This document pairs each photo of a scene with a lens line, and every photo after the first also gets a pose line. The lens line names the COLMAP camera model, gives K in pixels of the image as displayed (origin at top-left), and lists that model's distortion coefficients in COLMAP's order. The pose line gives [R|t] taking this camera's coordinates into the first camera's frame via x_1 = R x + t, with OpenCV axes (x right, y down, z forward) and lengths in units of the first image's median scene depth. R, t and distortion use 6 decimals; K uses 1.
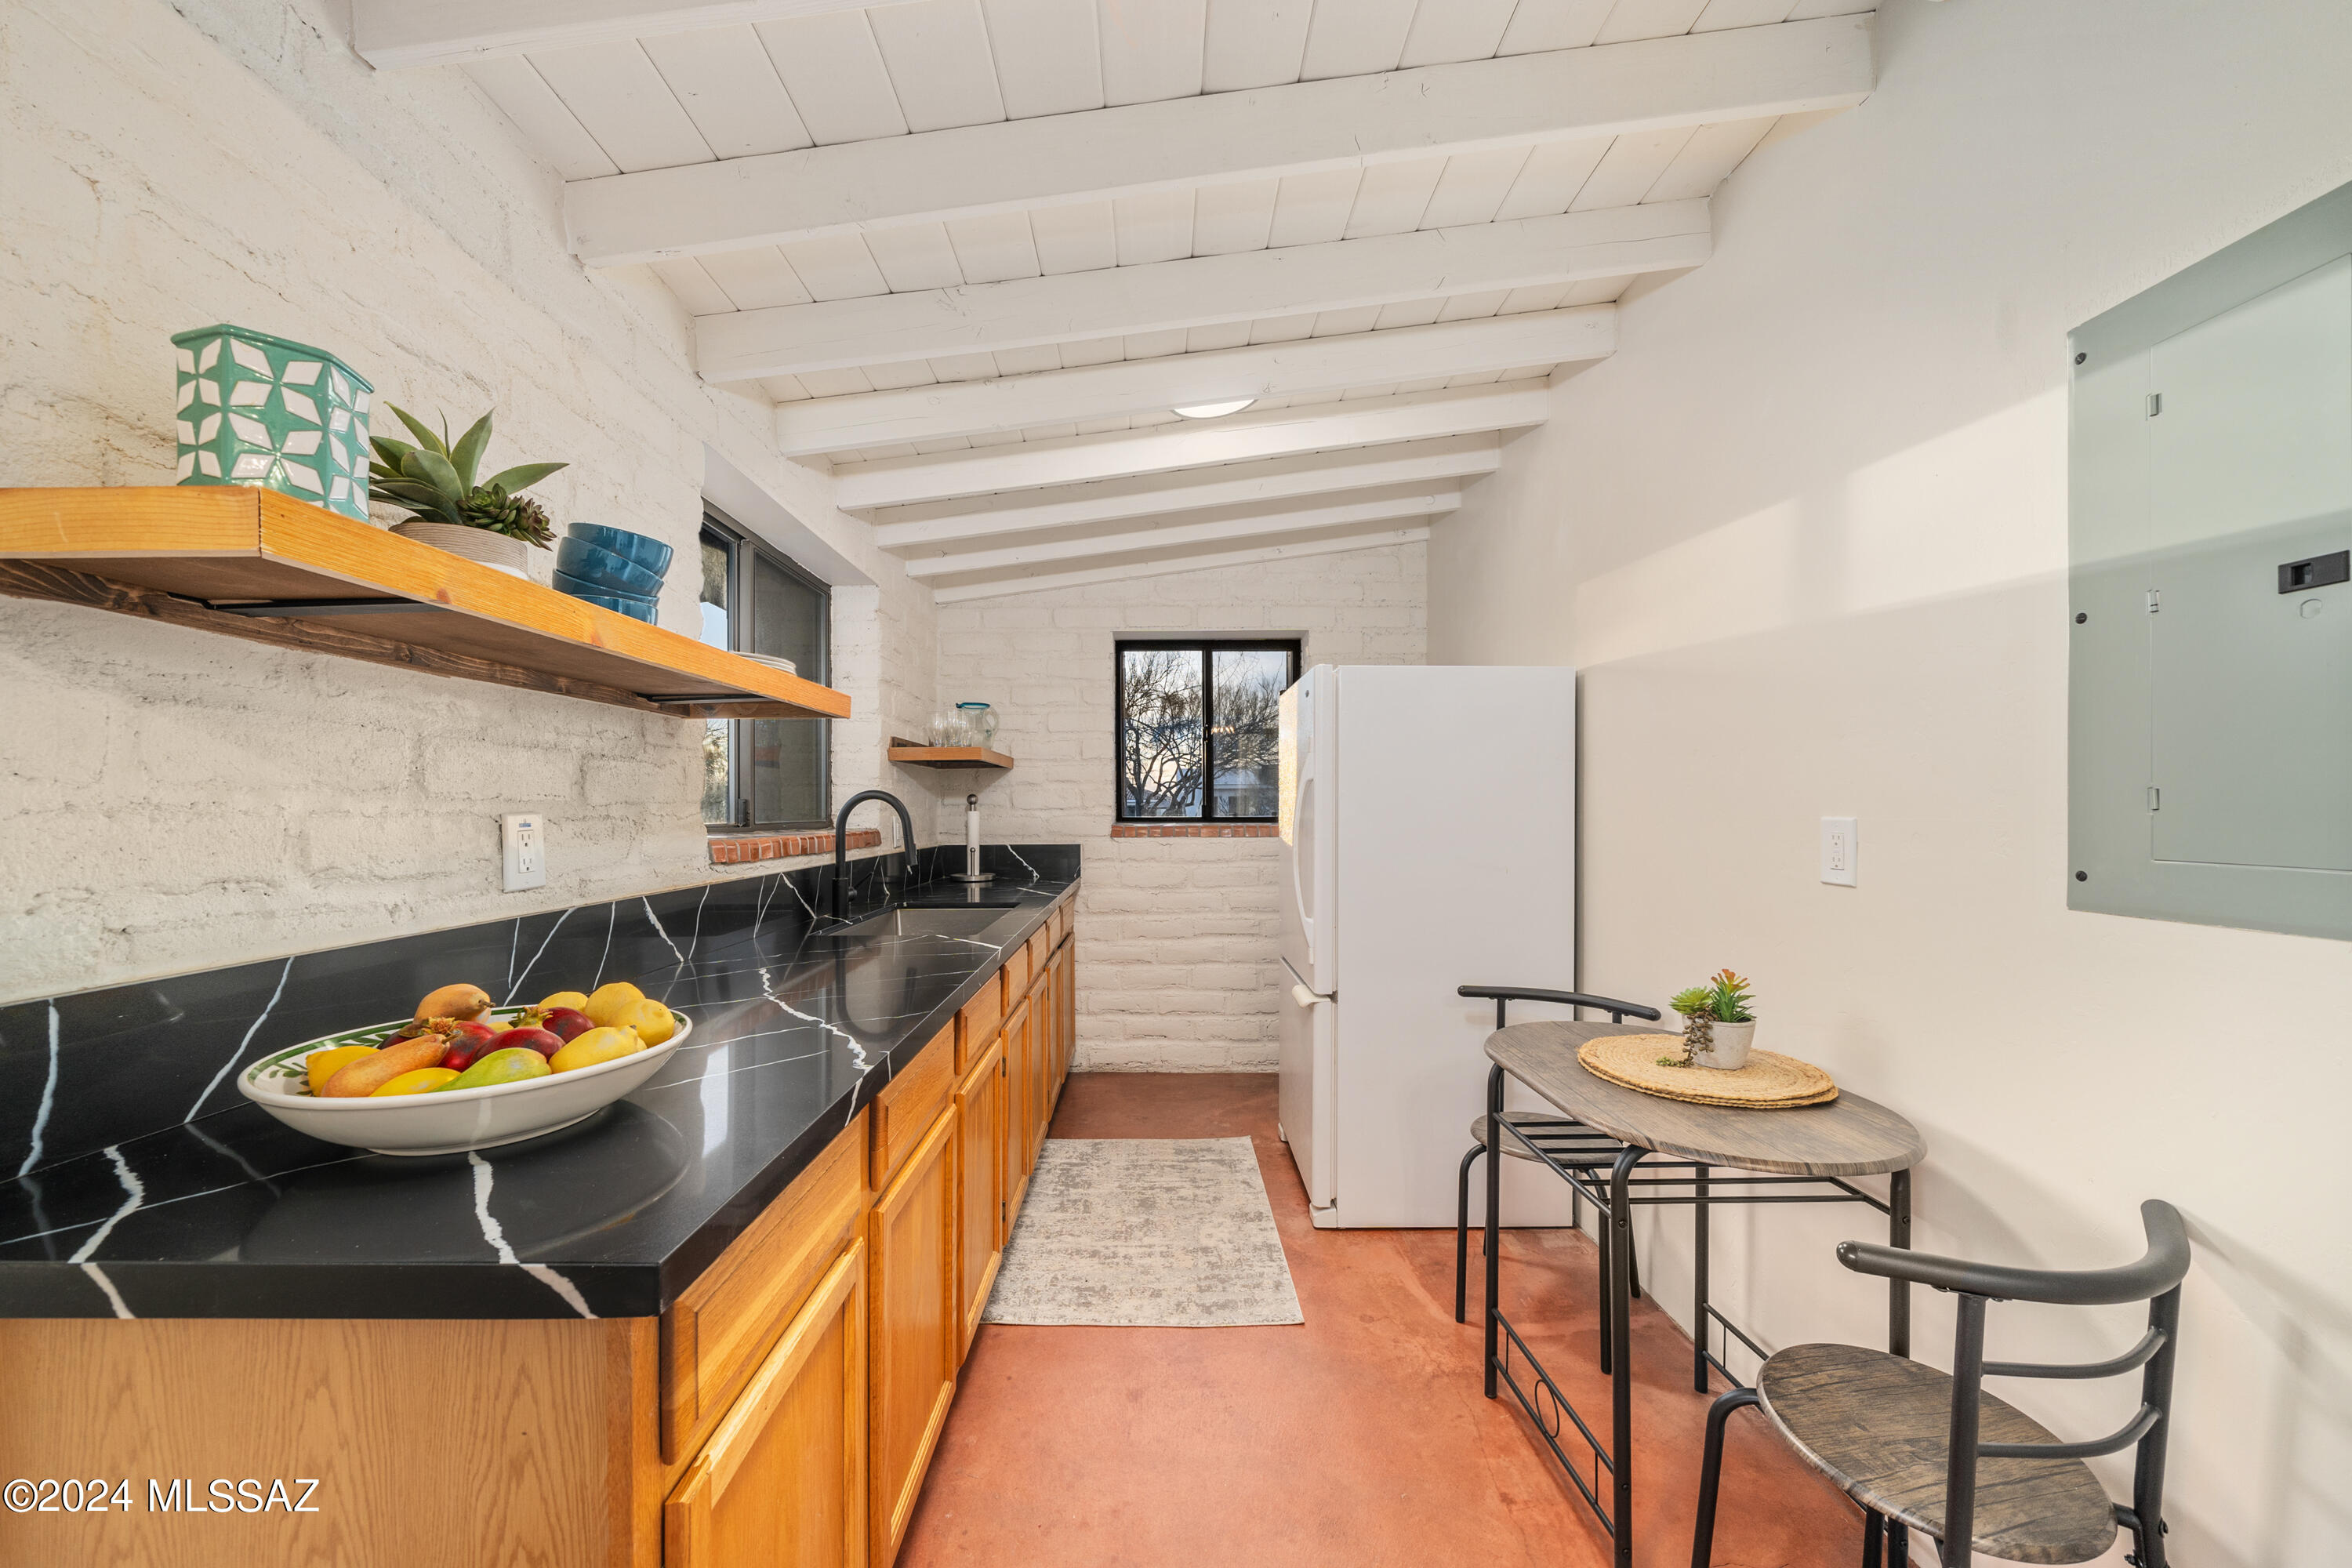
lens RADIAL K [[841.9, 0, 1176.1], [0, 841.9, 812.9], [0, 0, 1]] dist [-0.009990, 0.000363]
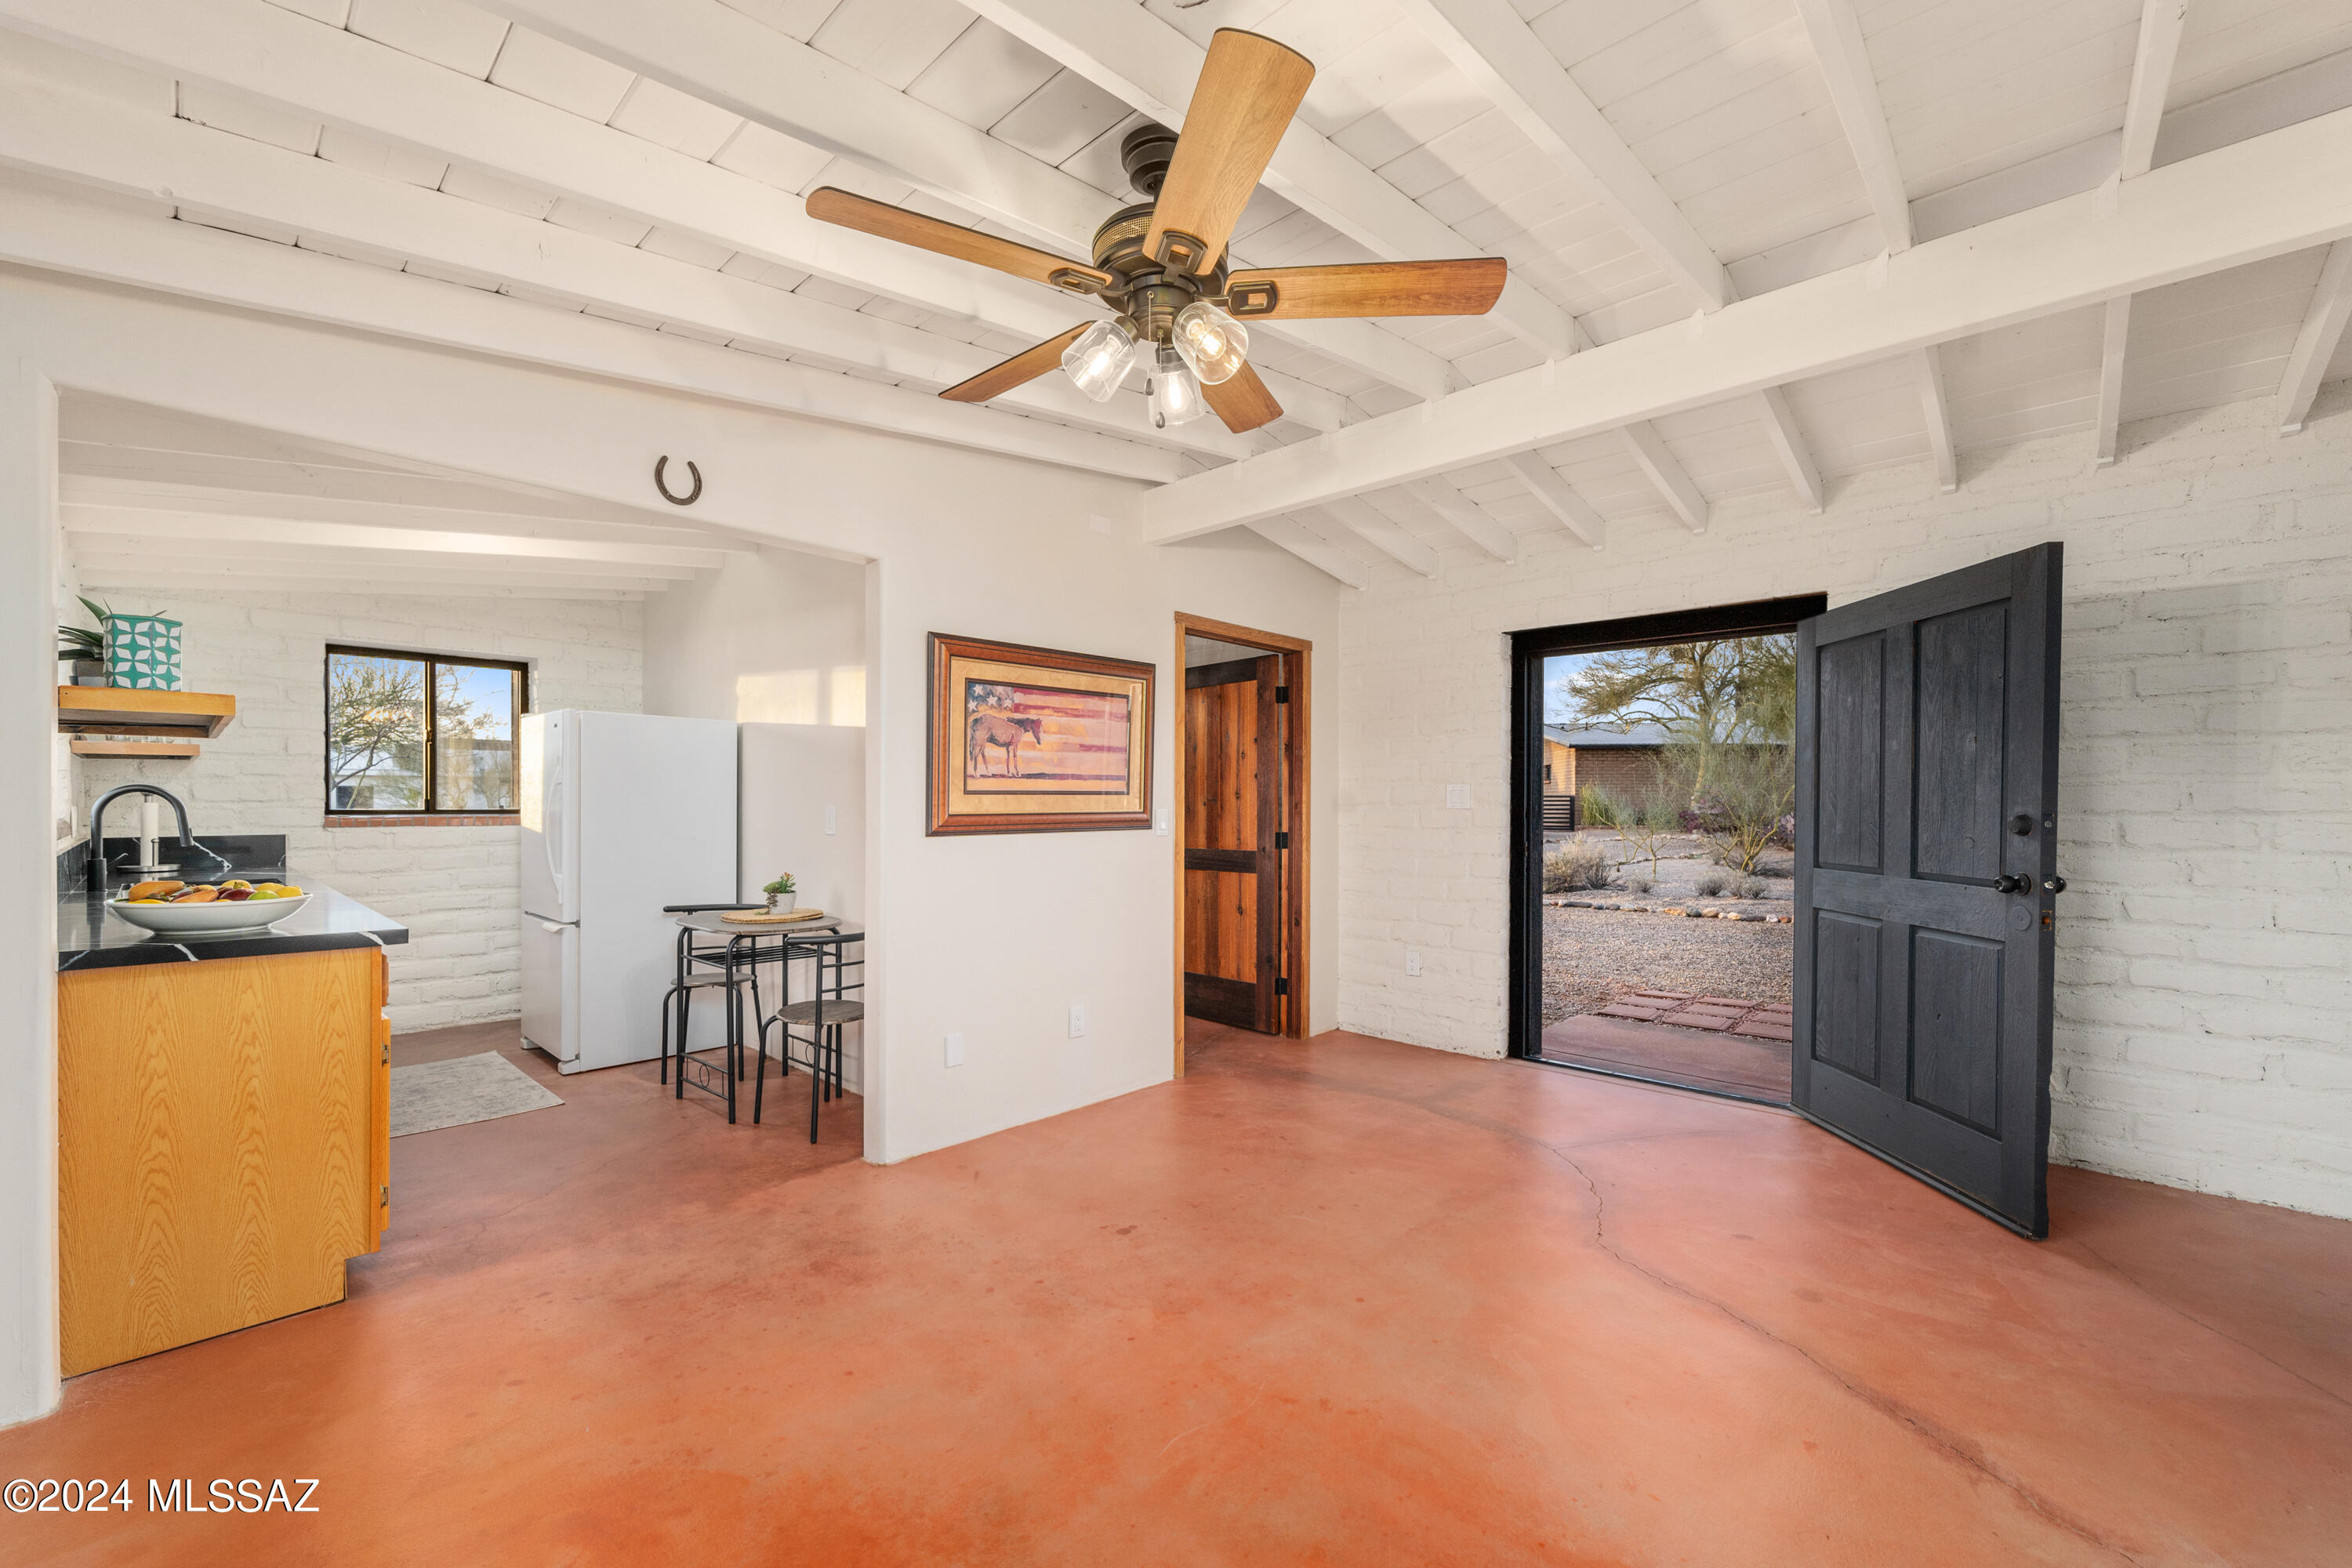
lens RADIAL K [[973.0, 0, 1178.2], [0, 973.0, 821.4], [0, 0, 1]] dist [0.019095, 0.000069]
pose [[0.705460, -0.008227, 0.708702, -0.256991], [-0.002169, 0.999903, 0.013766, 0.000330], [-0.708746, -0.011249, 0.705374, -0.879331]]
